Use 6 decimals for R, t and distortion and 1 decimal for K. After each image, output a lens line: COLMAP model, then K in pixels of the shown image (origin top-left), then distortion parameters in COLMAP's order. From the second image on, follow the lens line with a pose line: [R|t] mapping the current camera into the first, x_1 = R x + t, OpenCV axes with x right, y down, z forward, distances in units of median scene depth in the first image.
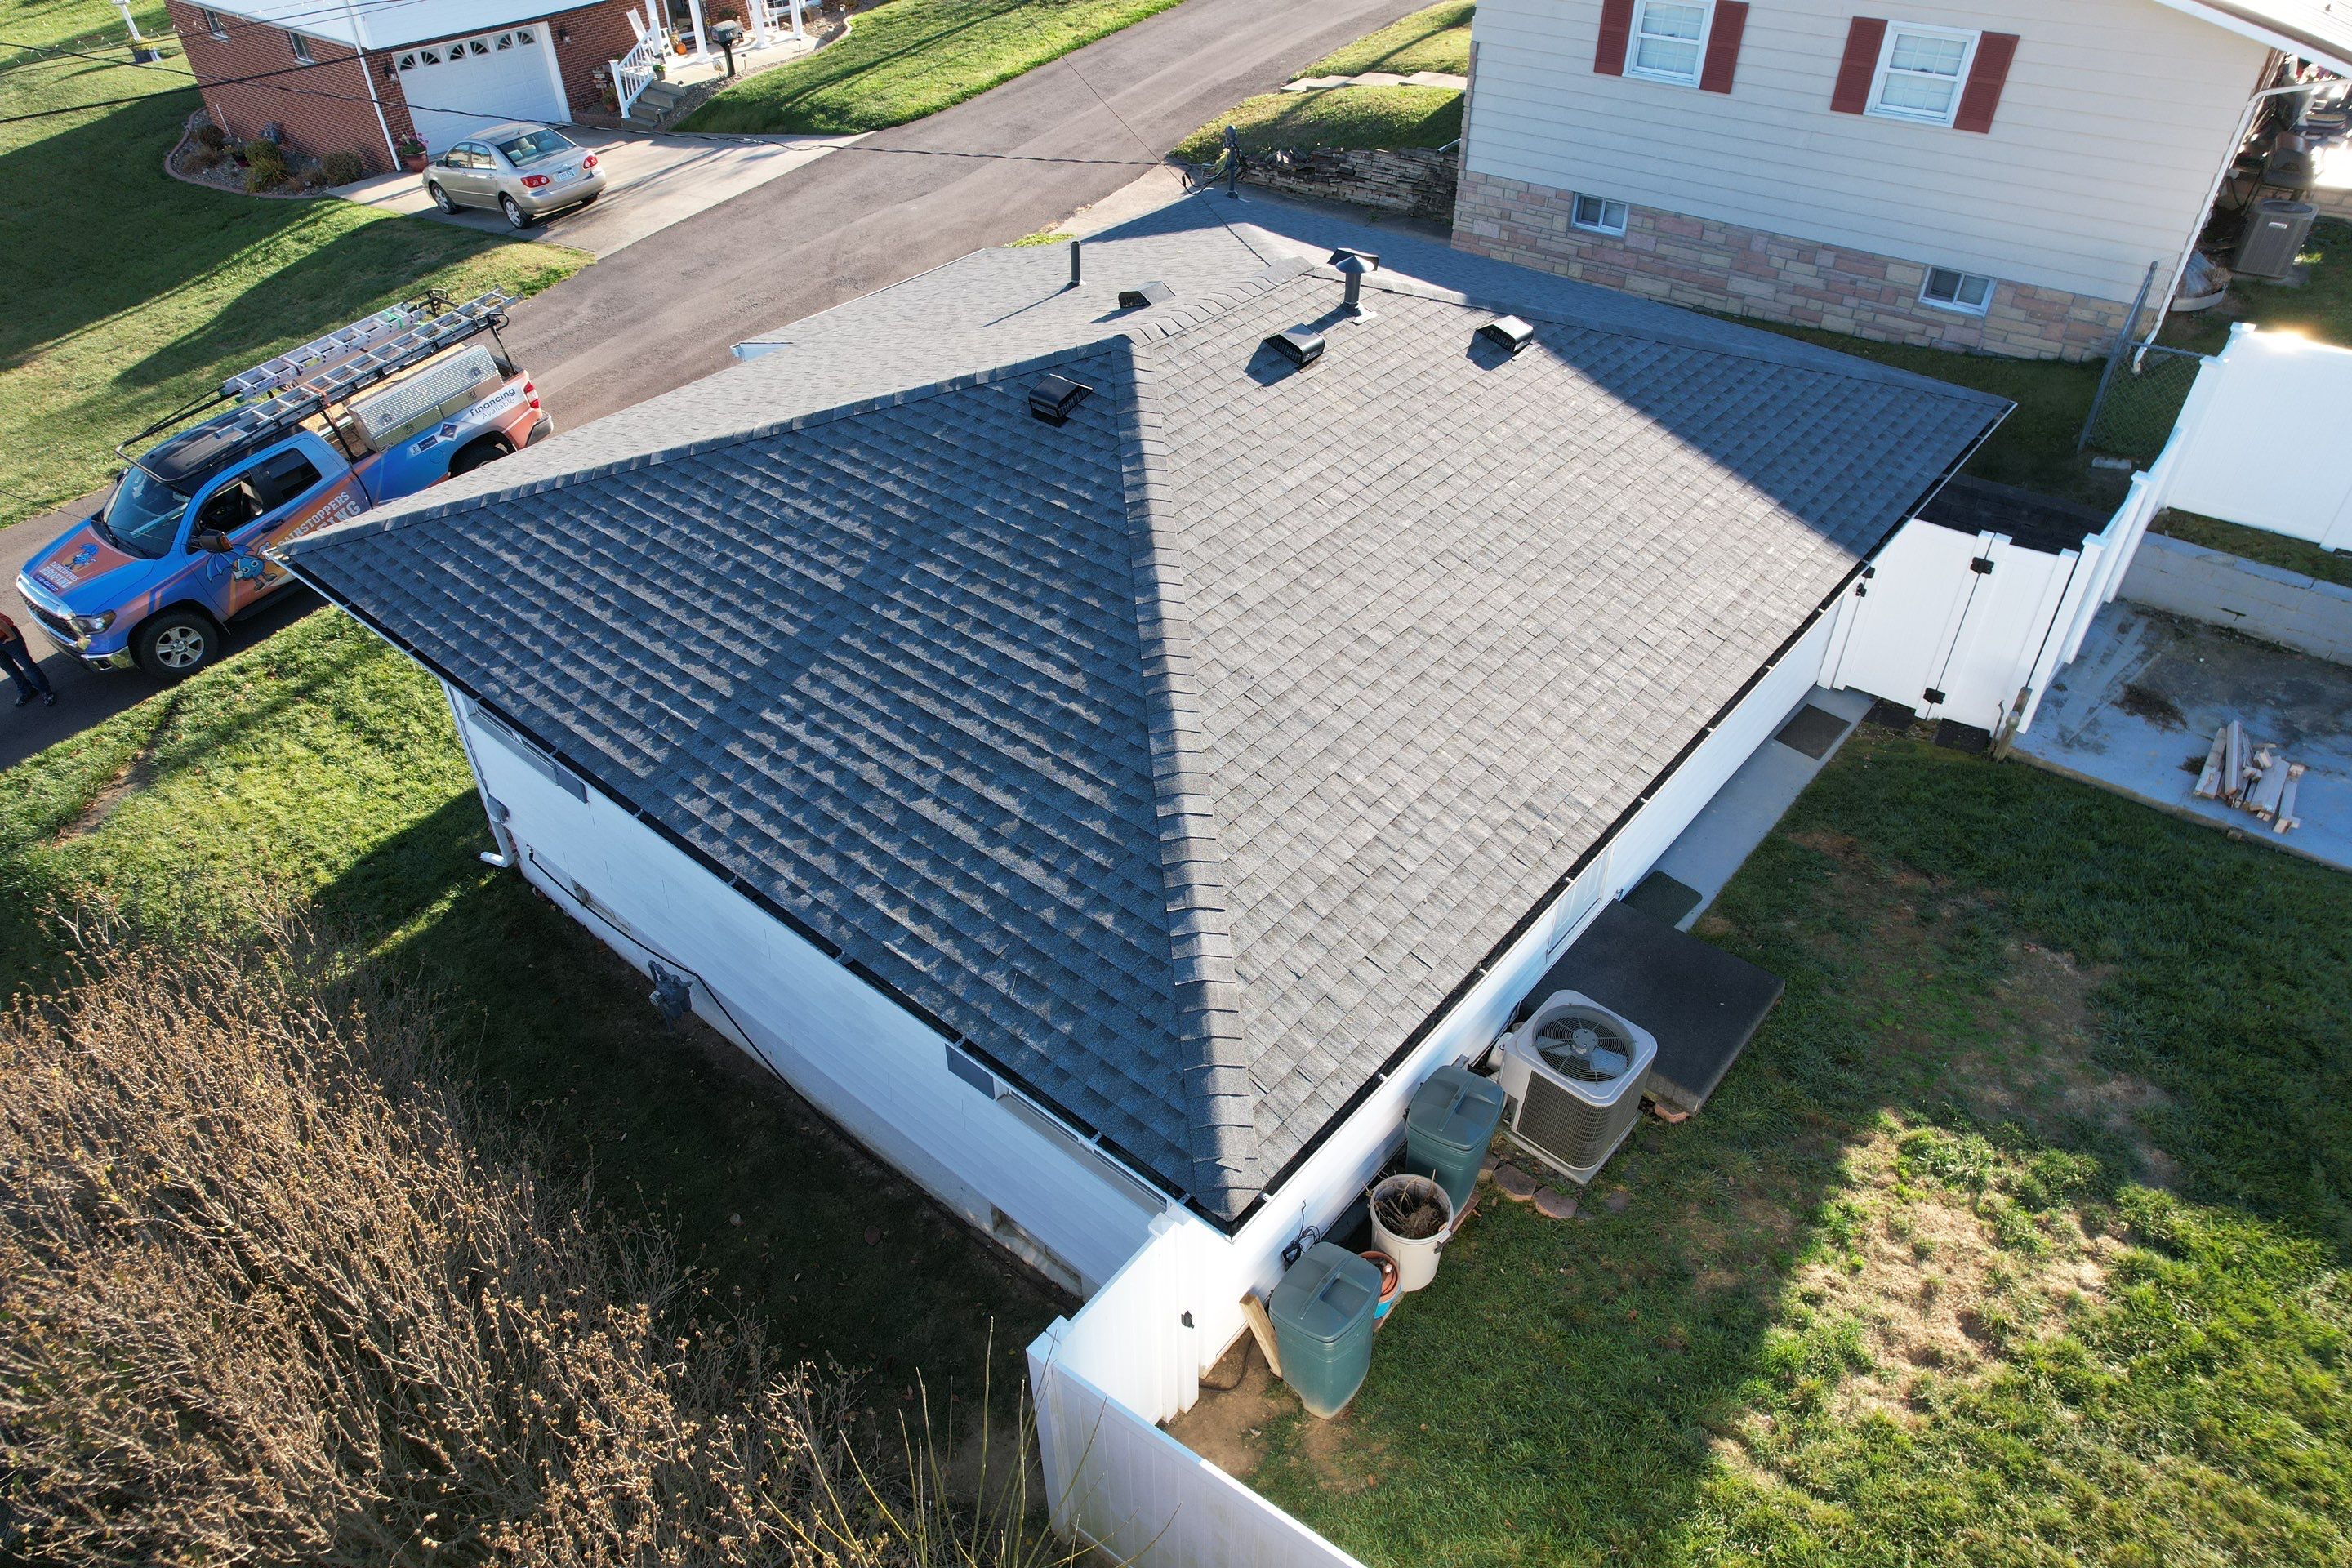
lens RADIAL K [[1499.2, 0, 1177.9], [0, 1499.2, 795.6], [0, 0, 1]] dist [-0.079091, 0.079203]
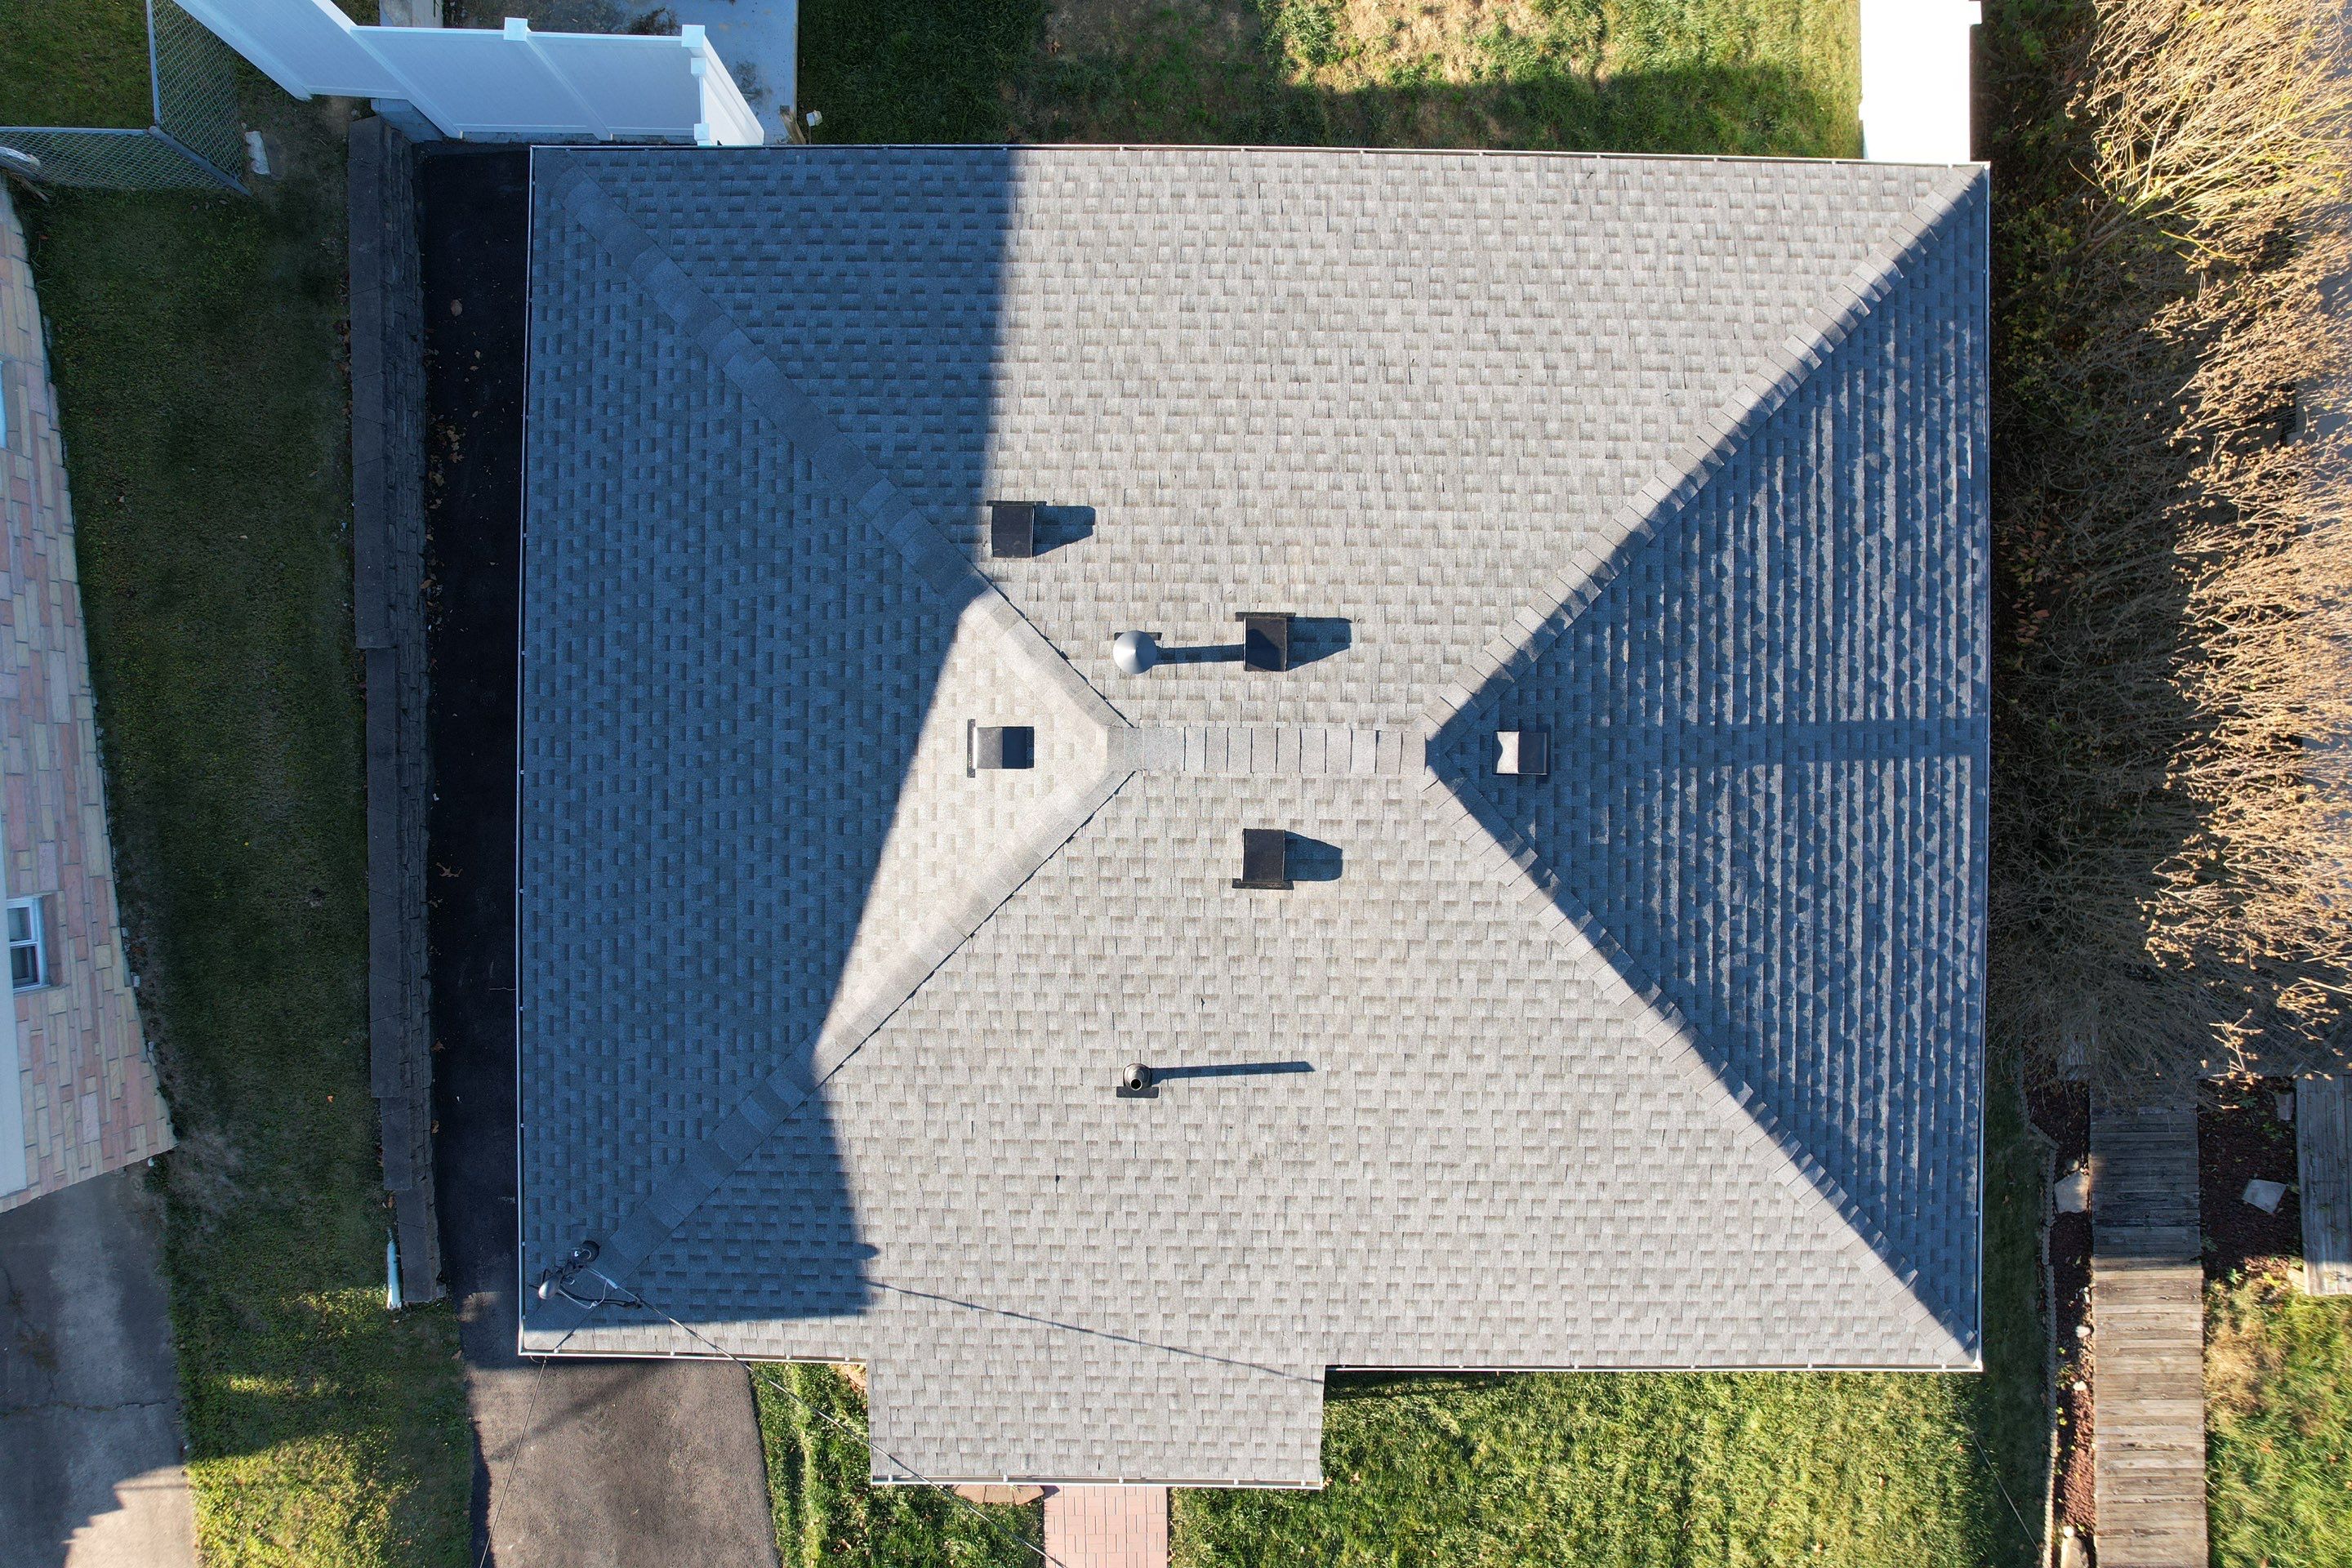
lens RADIAL K [[1499.2, 0, 1177.9], [0, 1499.2, 795.6], [0, 0, 1]] dist [-0.079091, 0.079203]
pose [[-0.637938, -0.770086, 0.001219, 0.051412], [0.487029, -0.402227, 0.775252, -1.362156], [-0.596521, 0.495157, 0.631651, 0.625593]]
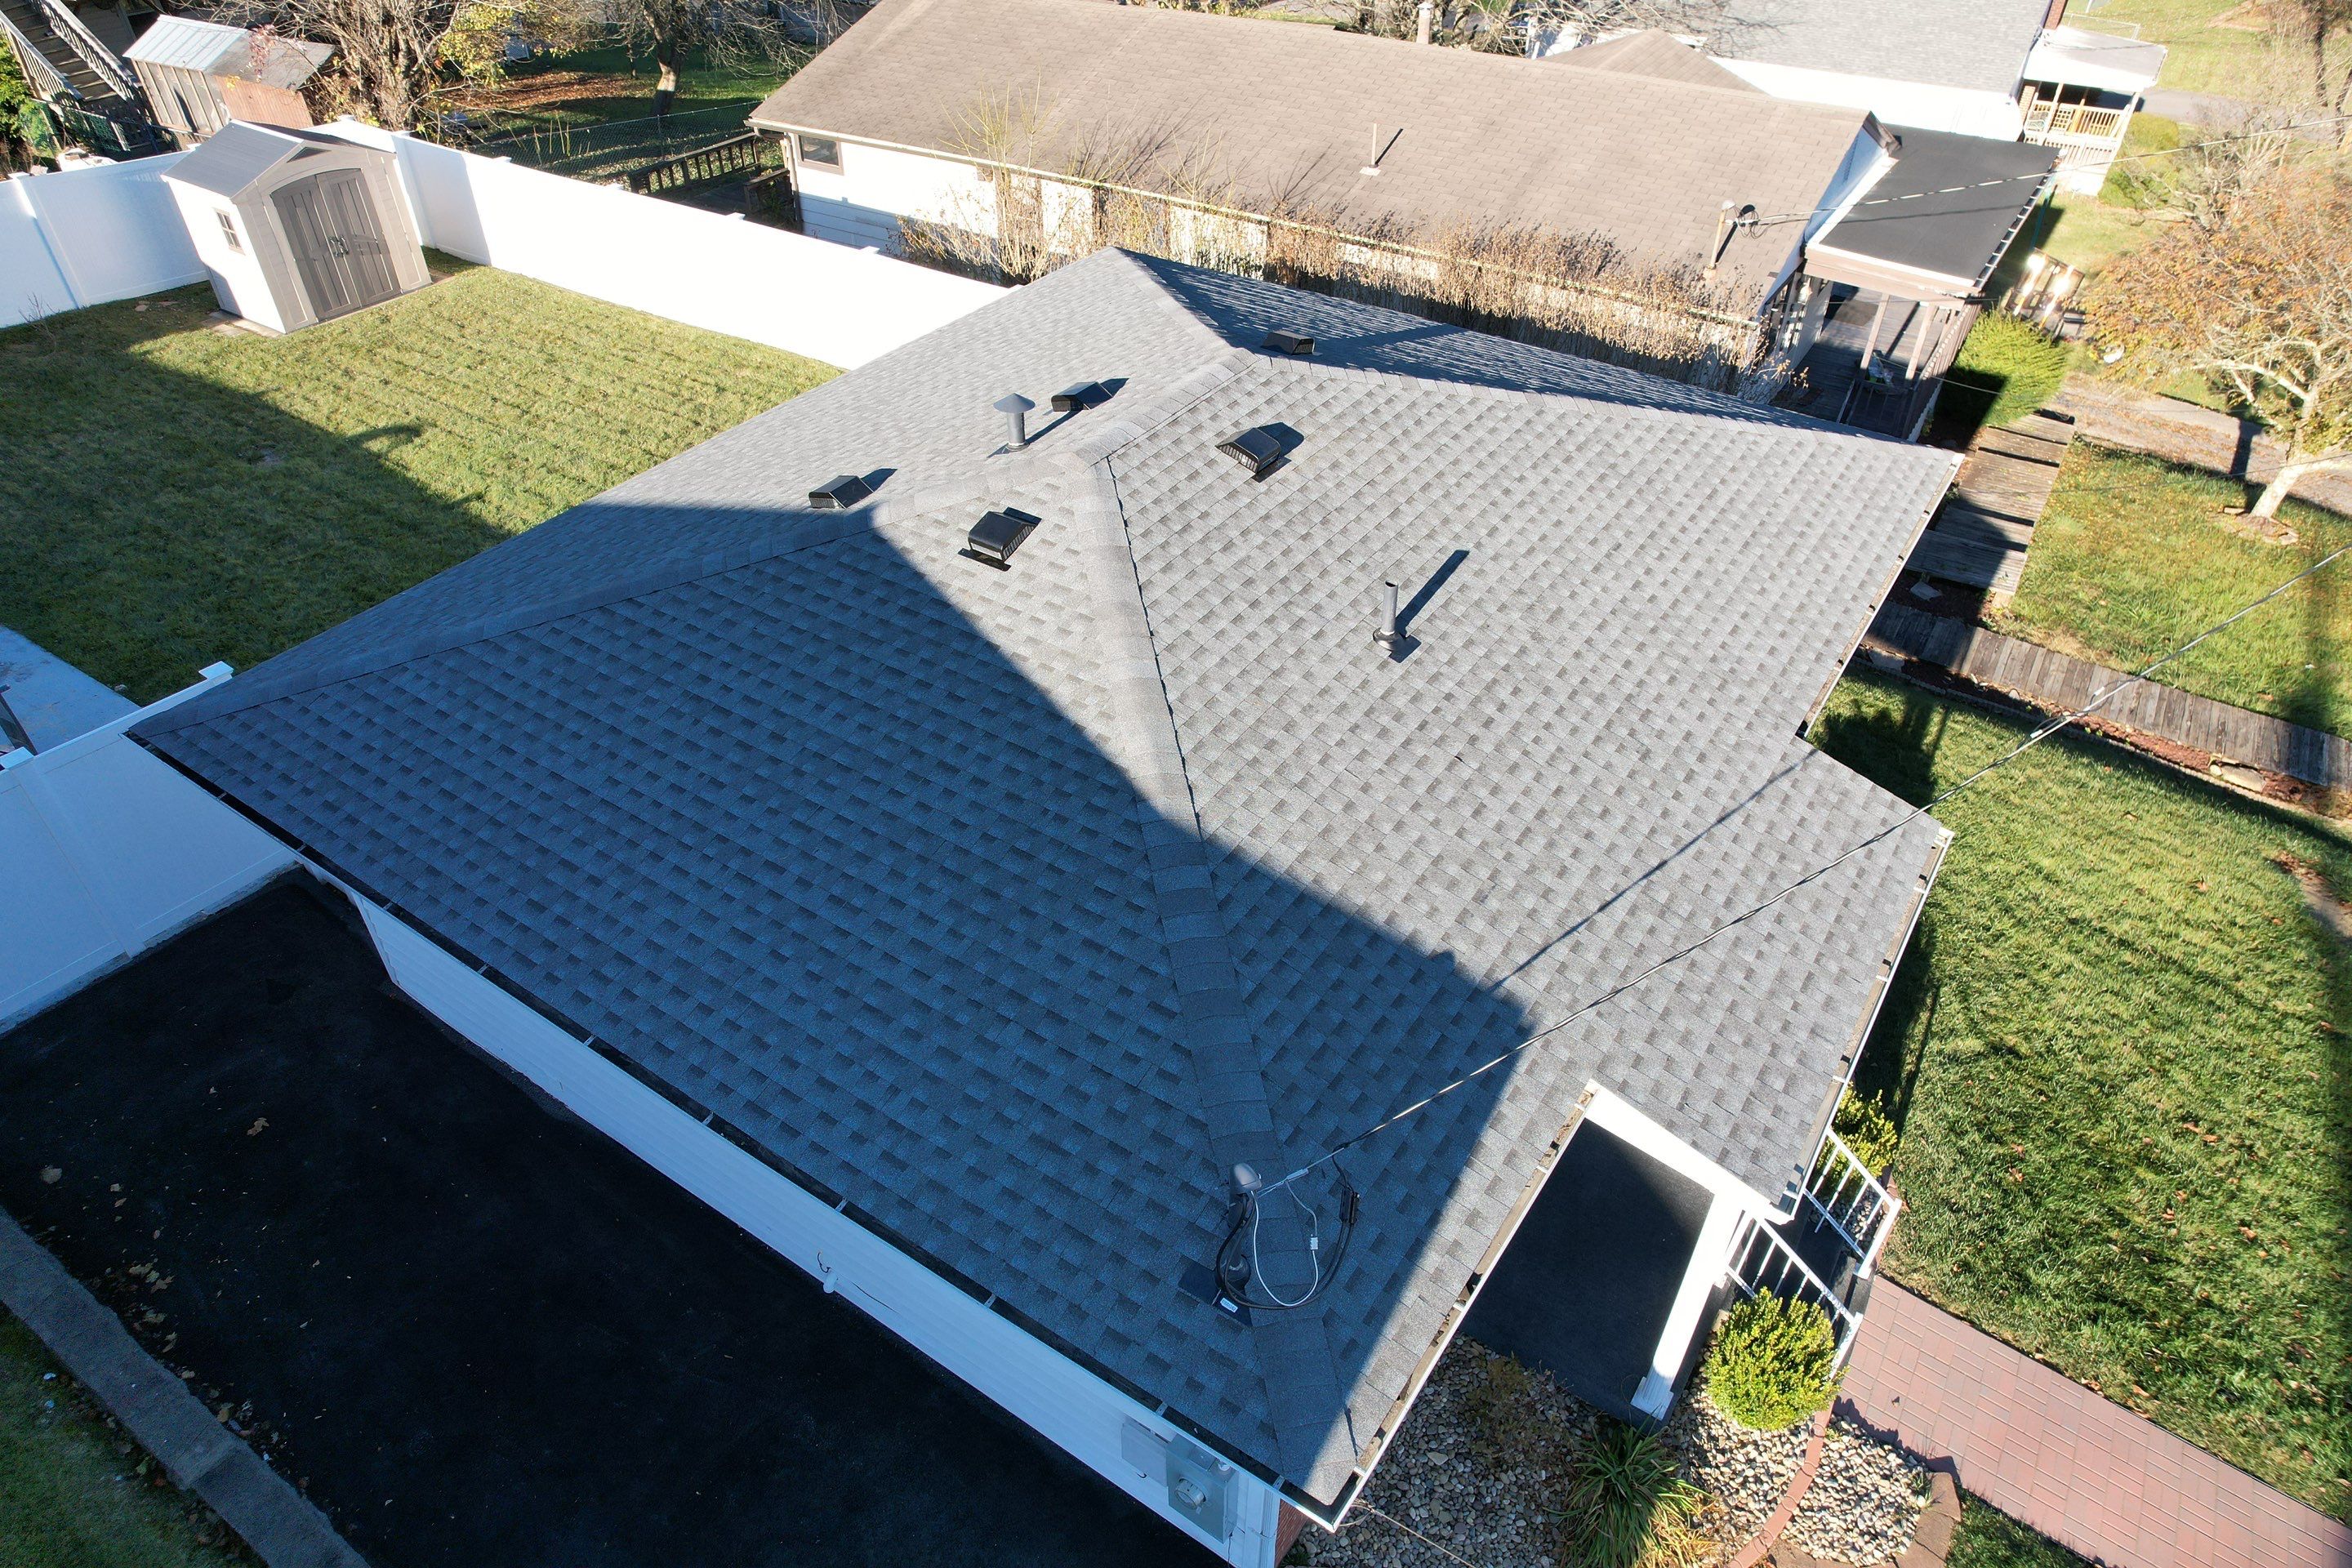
lens RADIAL K [[1499.2, 0, 1177.9], [0, 1499.2, 795.6], [0, 0, 1]] dist [-0.079091, 0.079203]
pose [[-0.994262, 0.069982, -0.080901, 0.144956], [-0.065434, 0.200400, 0.977527, -1.550367], [0.084622, 0.977211, -0.194671, 1.839878]]
